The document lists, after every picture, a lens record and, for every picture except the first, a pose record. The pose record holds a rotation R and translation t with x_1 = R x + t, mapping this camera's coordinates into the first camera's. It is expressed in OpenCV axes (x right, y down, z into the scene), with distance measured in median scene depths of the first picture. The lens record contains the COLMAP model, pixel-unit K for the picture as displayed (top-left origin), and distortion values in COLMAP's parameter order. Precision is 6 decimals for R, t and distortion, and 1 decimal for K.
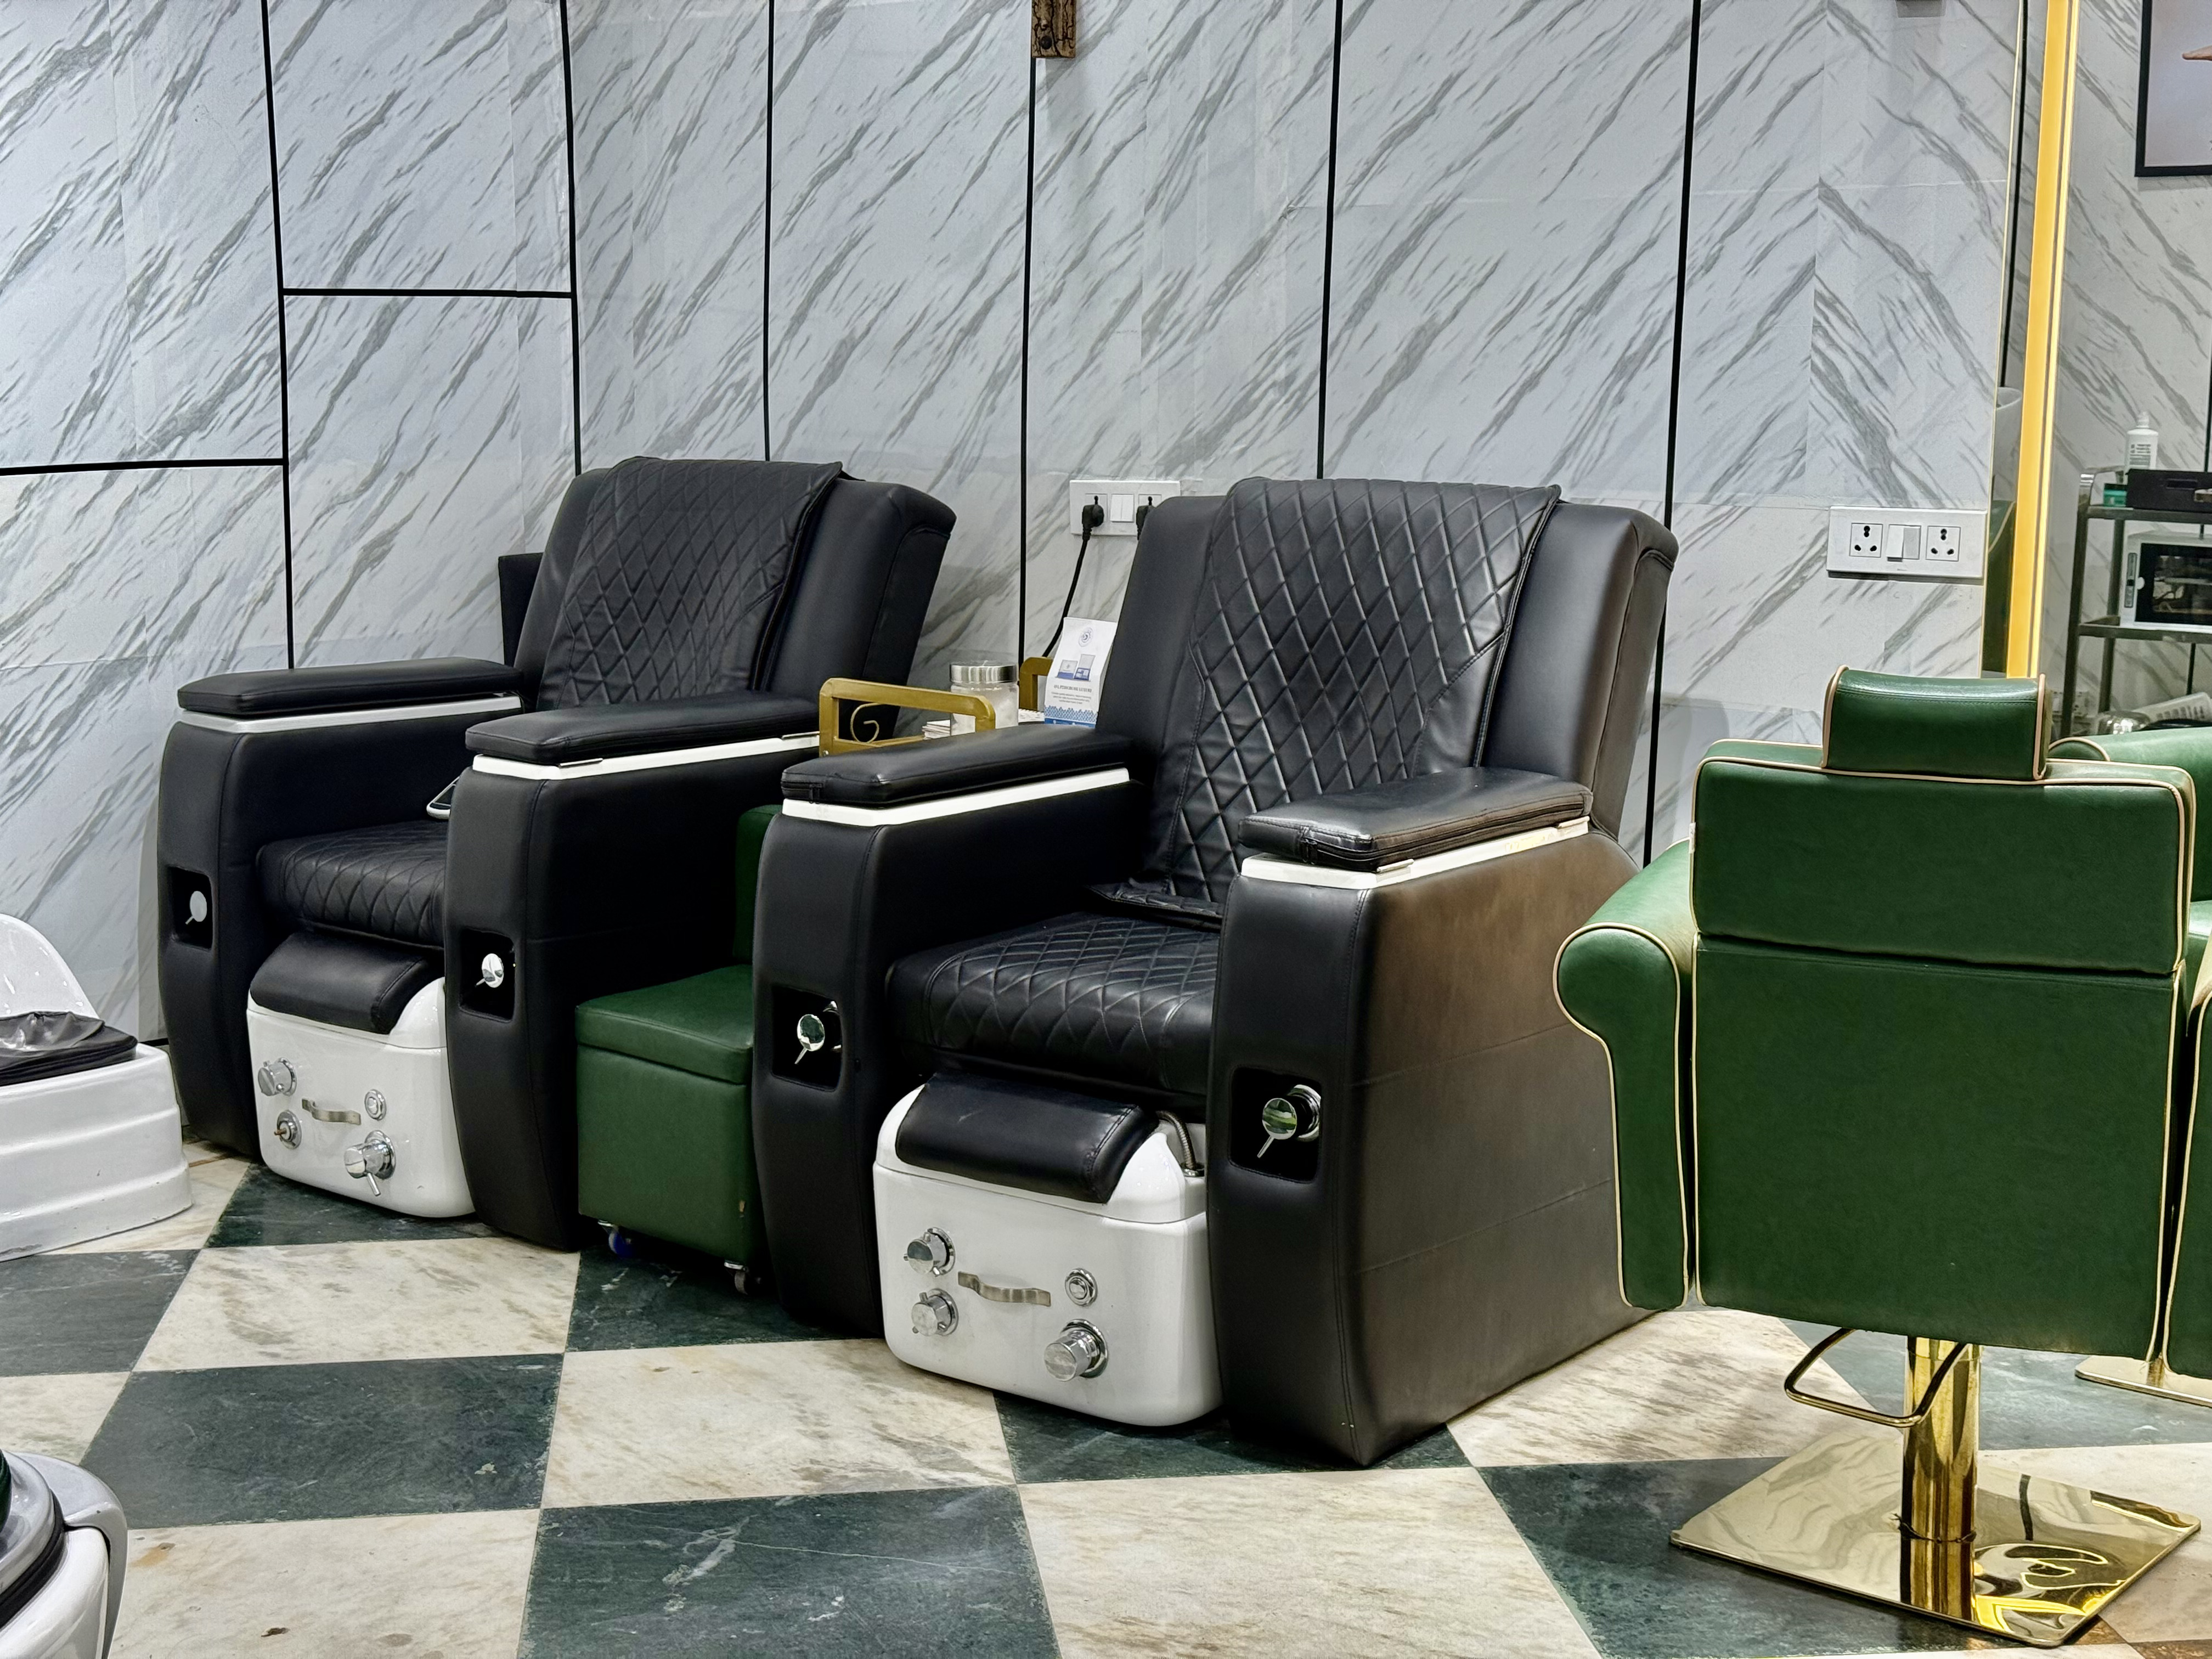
lens RADIAL K [[3102.6, 0, 1099.0], [0, 3102.6, 838.3], [0, 0, 1]] dist [0.142912, 0.000000]
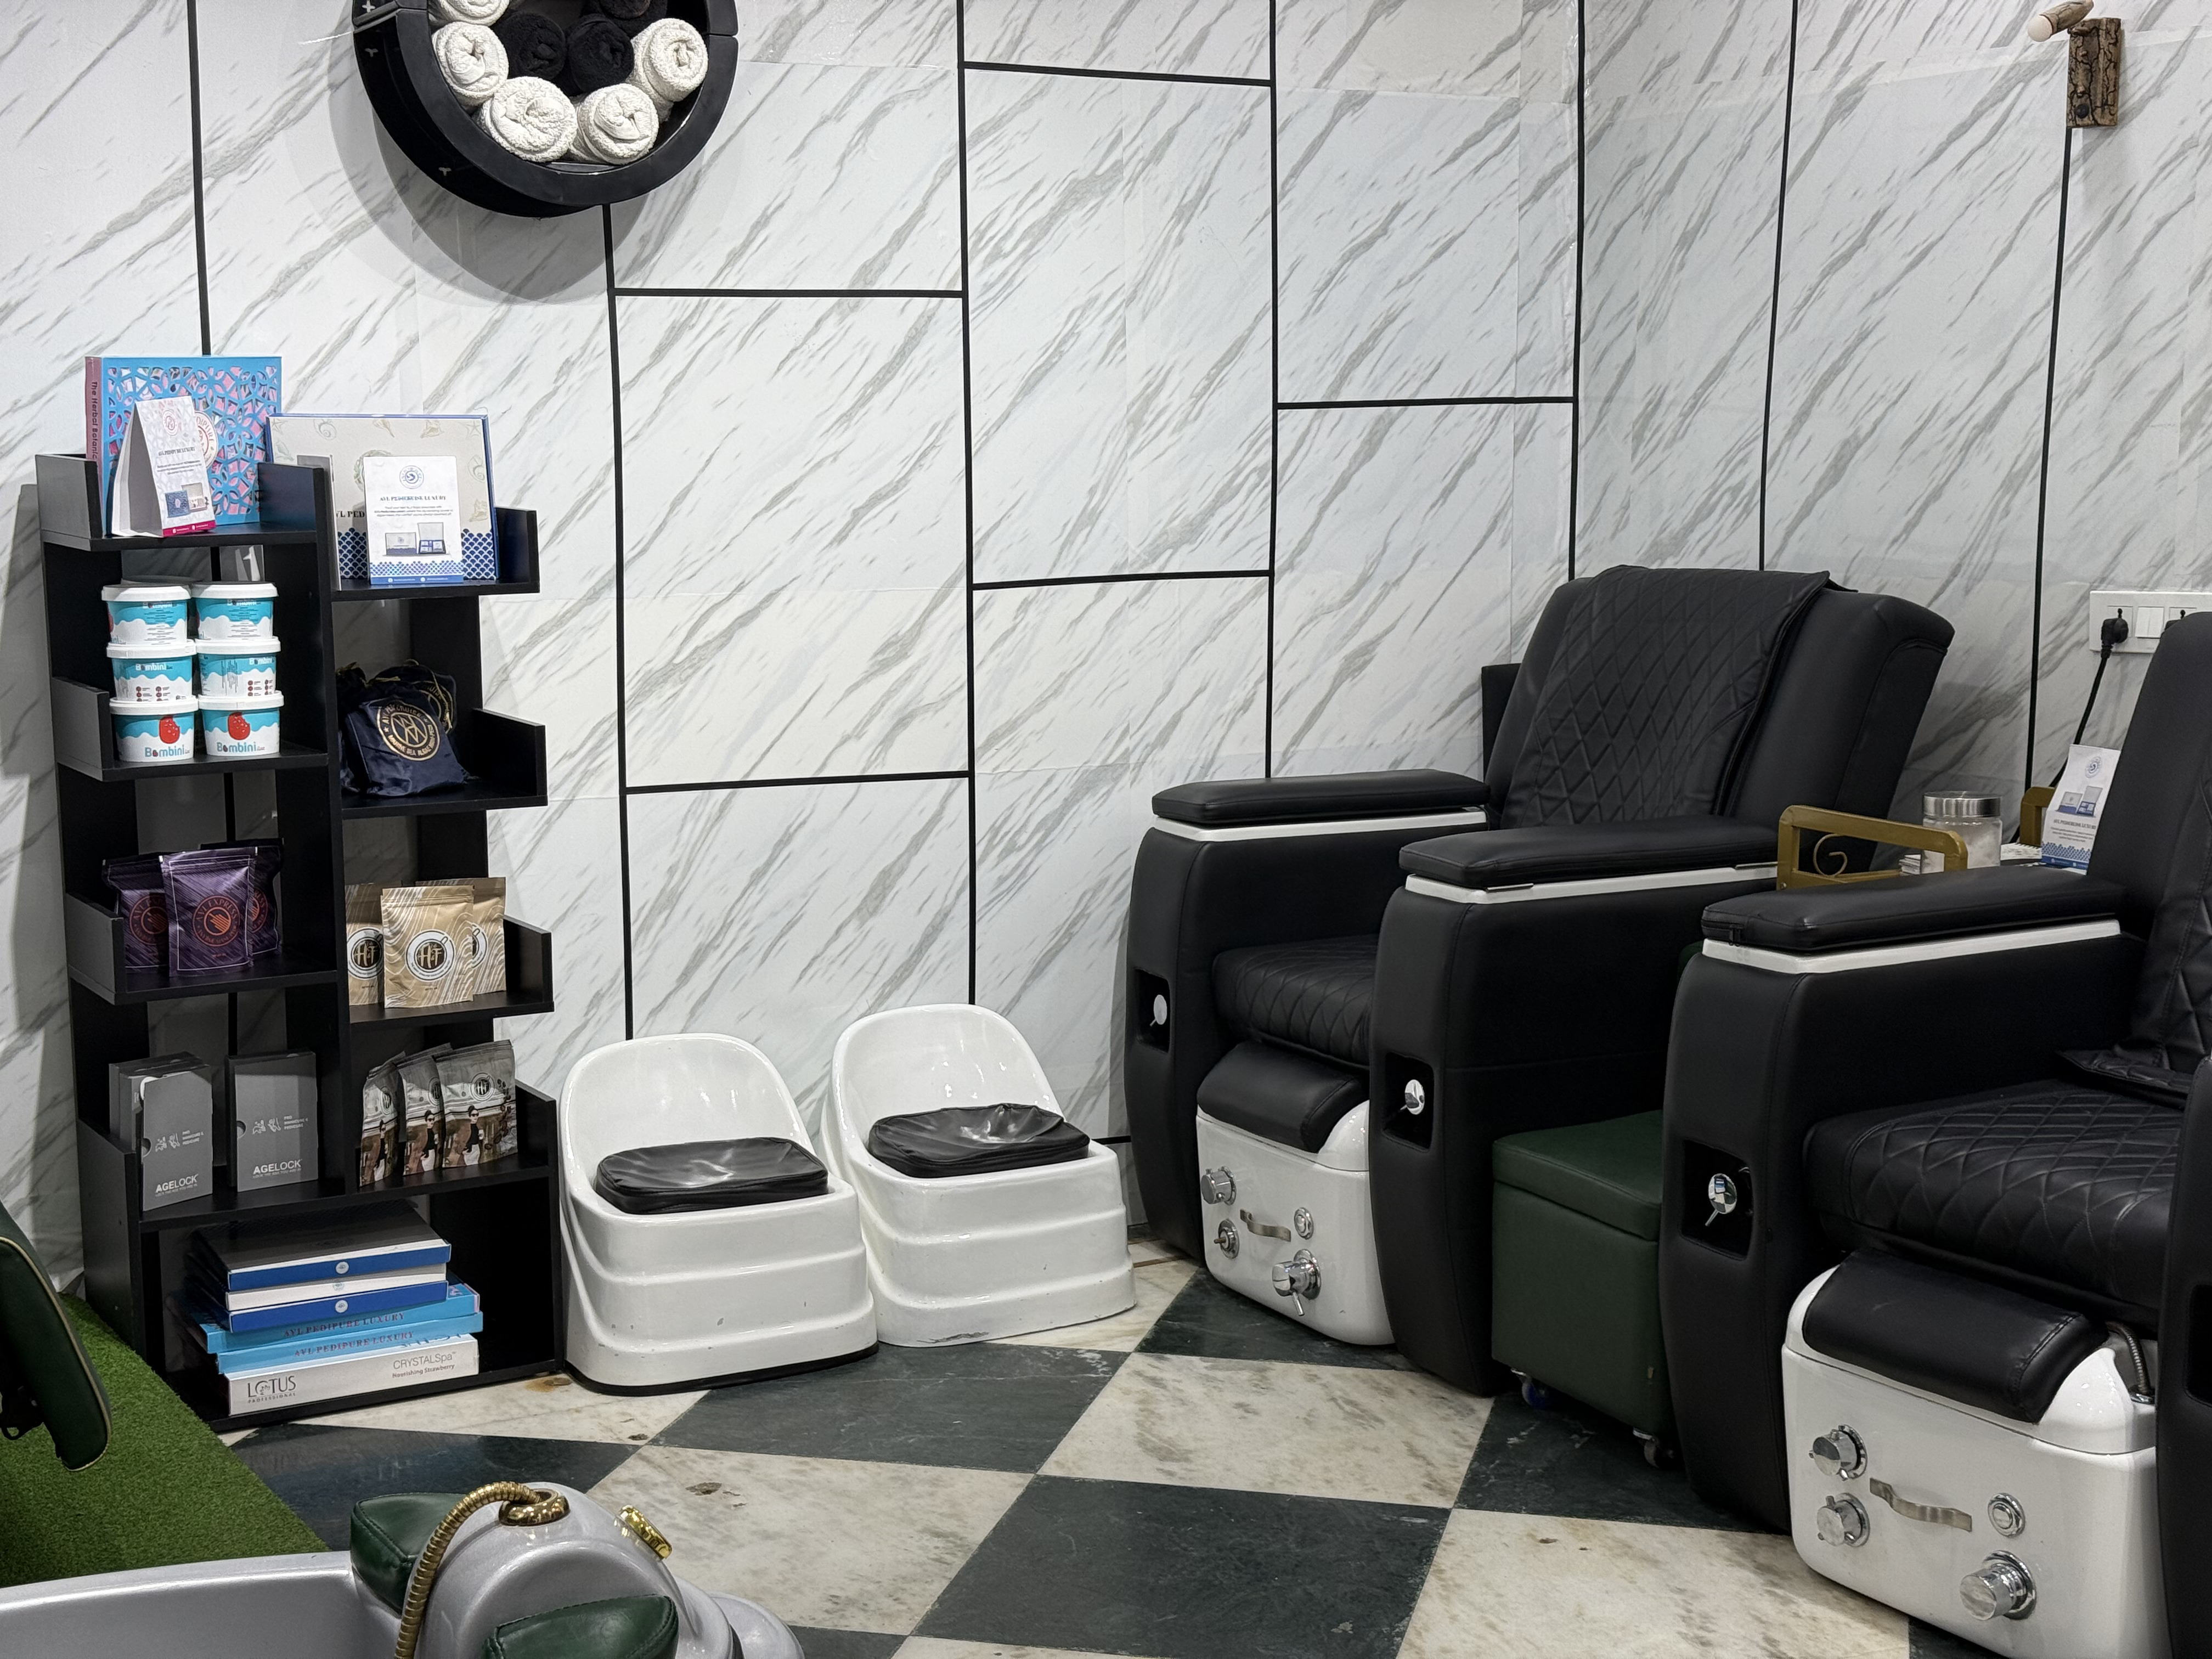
lens RADIAL K [[3102.6, 0, 1089.8], [0, 3102.6, 840.8], [0, 0, 1]] dist [0.142912, 0.000000]
pose [[0.934518, 0.036282, -0.354061, 0.046662], [-0.046020, 0.998758, -0.019119, -0.012880], [0.352927, 0.034161, 0.935027, 0.051372]]
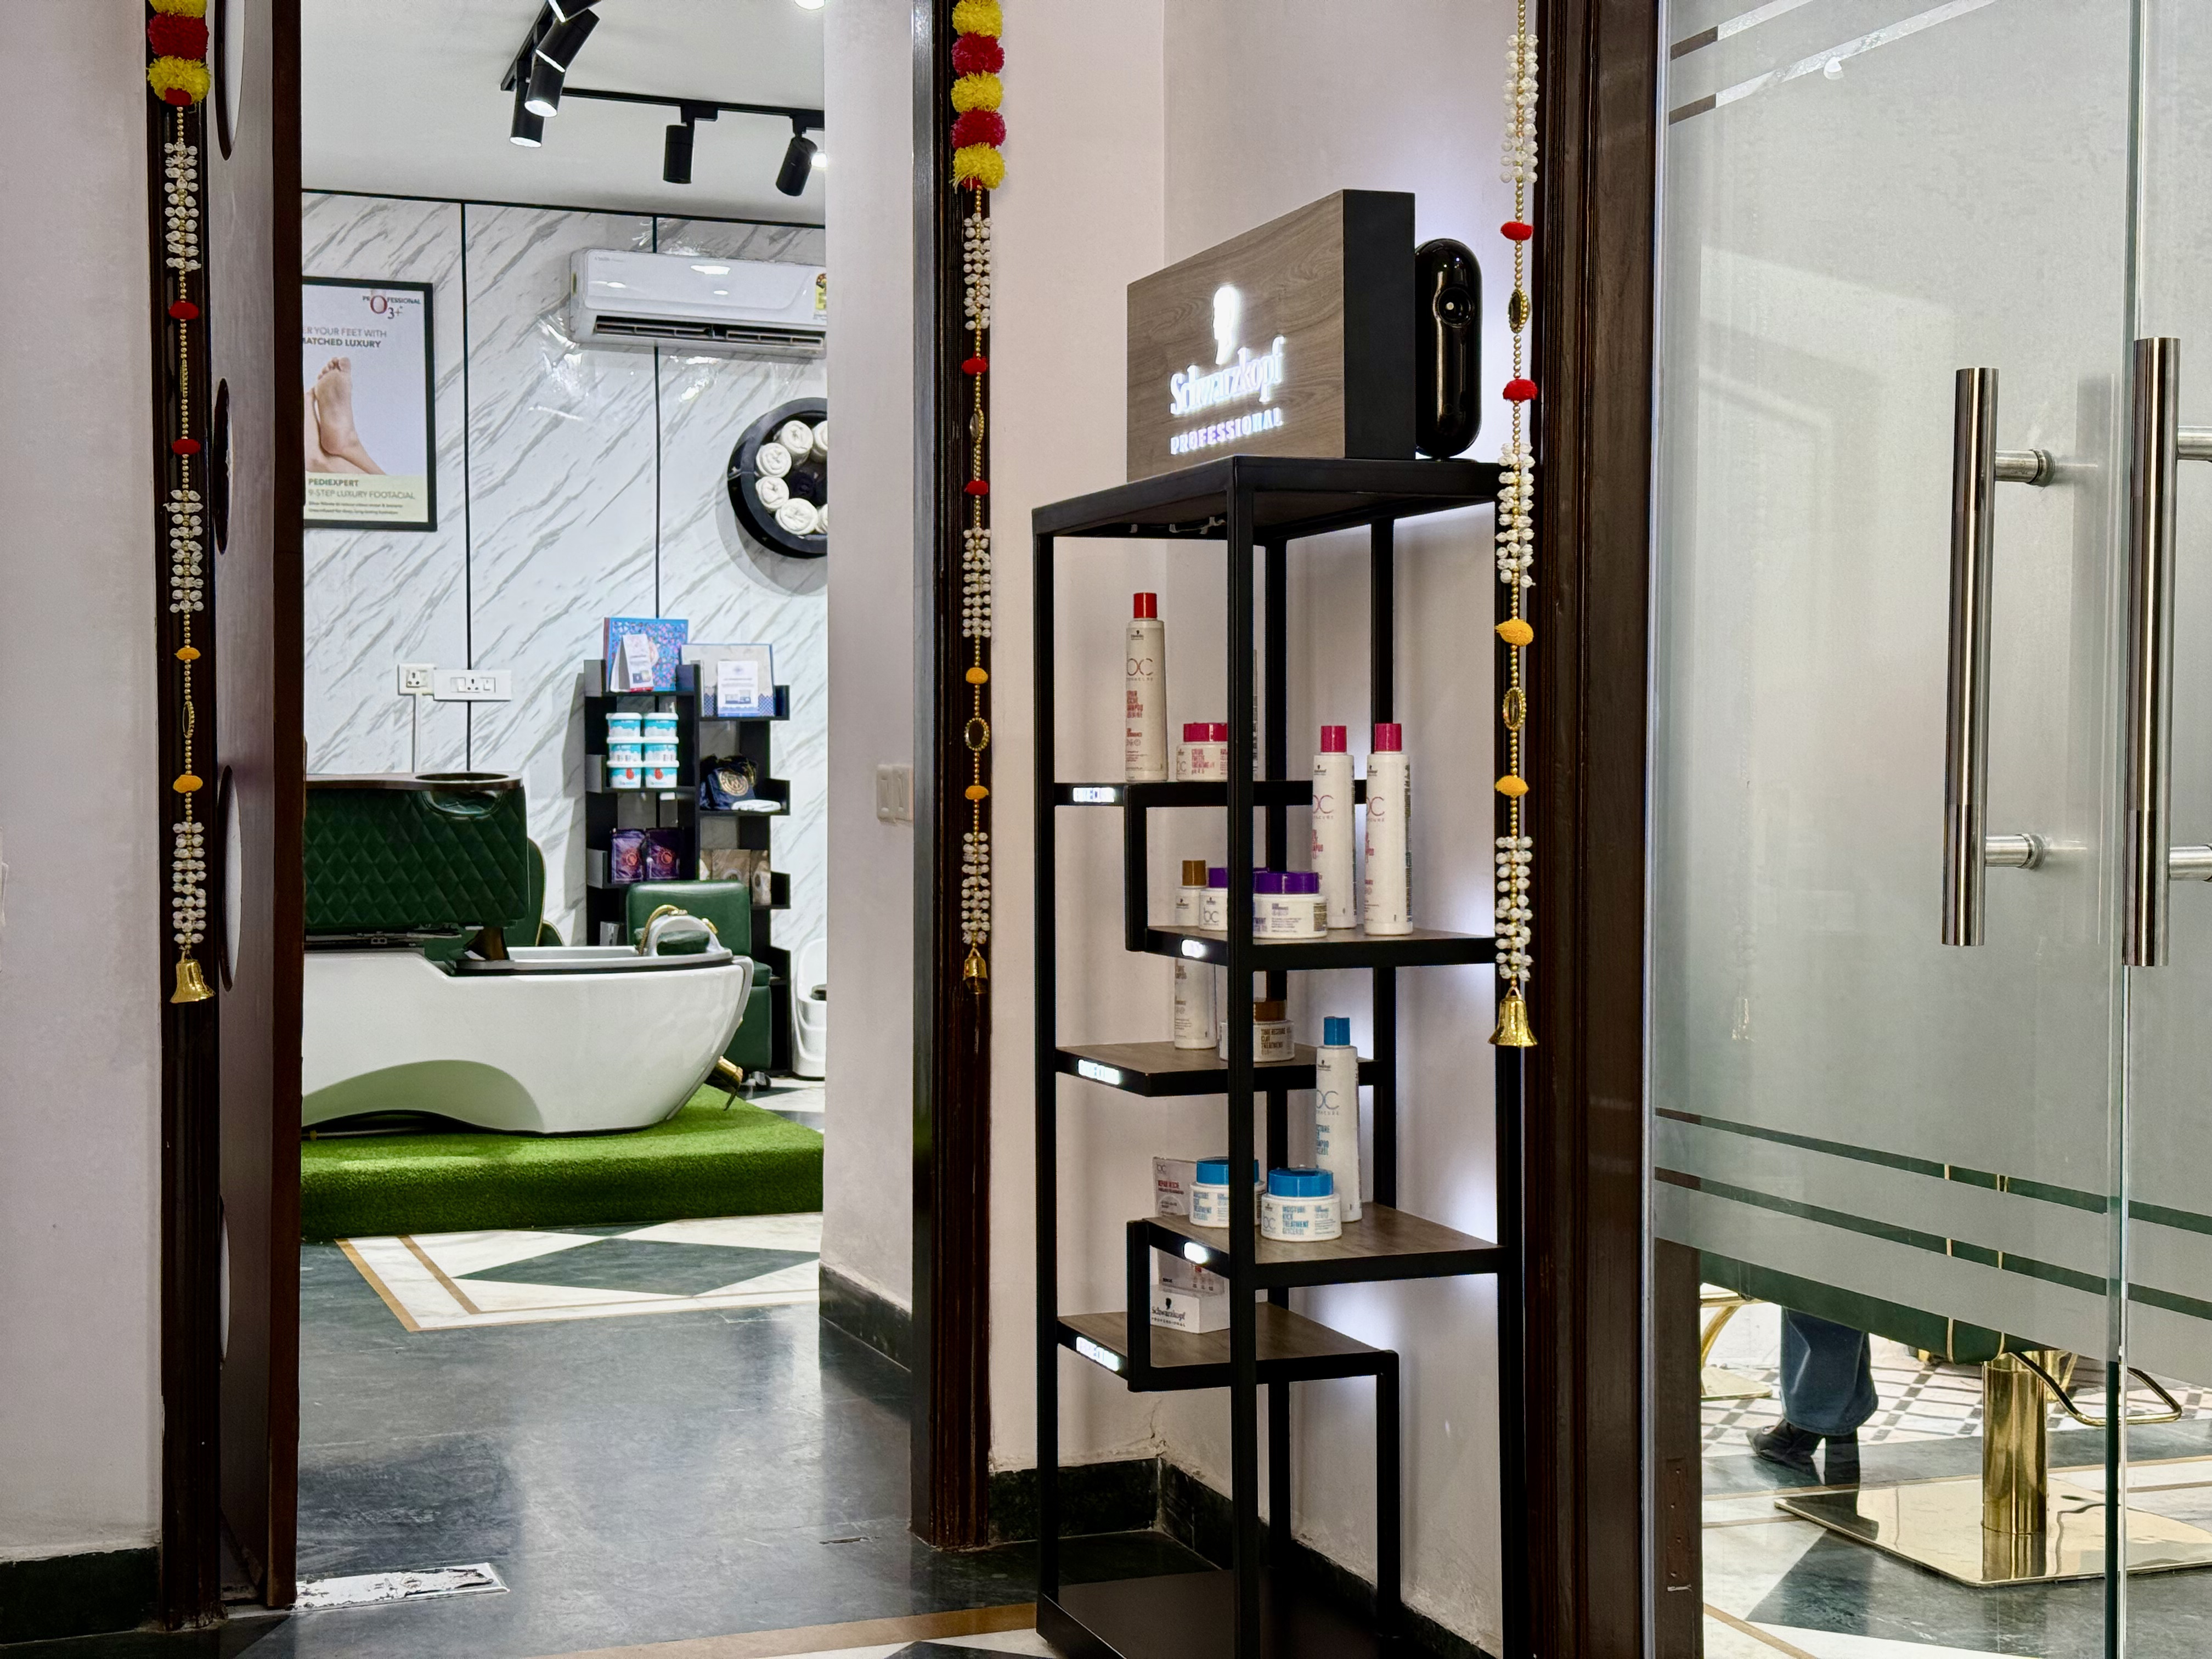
lens RADIAL K [[3102.6, 0, 1119.6], [0, 3102.6, 870.6], [0, 0, 1]] dist [0.142912, 0.000000]
pose [[0.859281, 0.019367, -0.511137, 2.432258], [-0.083554, 0.991175, -0.102910, 0.638792], [0.504633, 0.131136, 0.853316, -2.567346]]
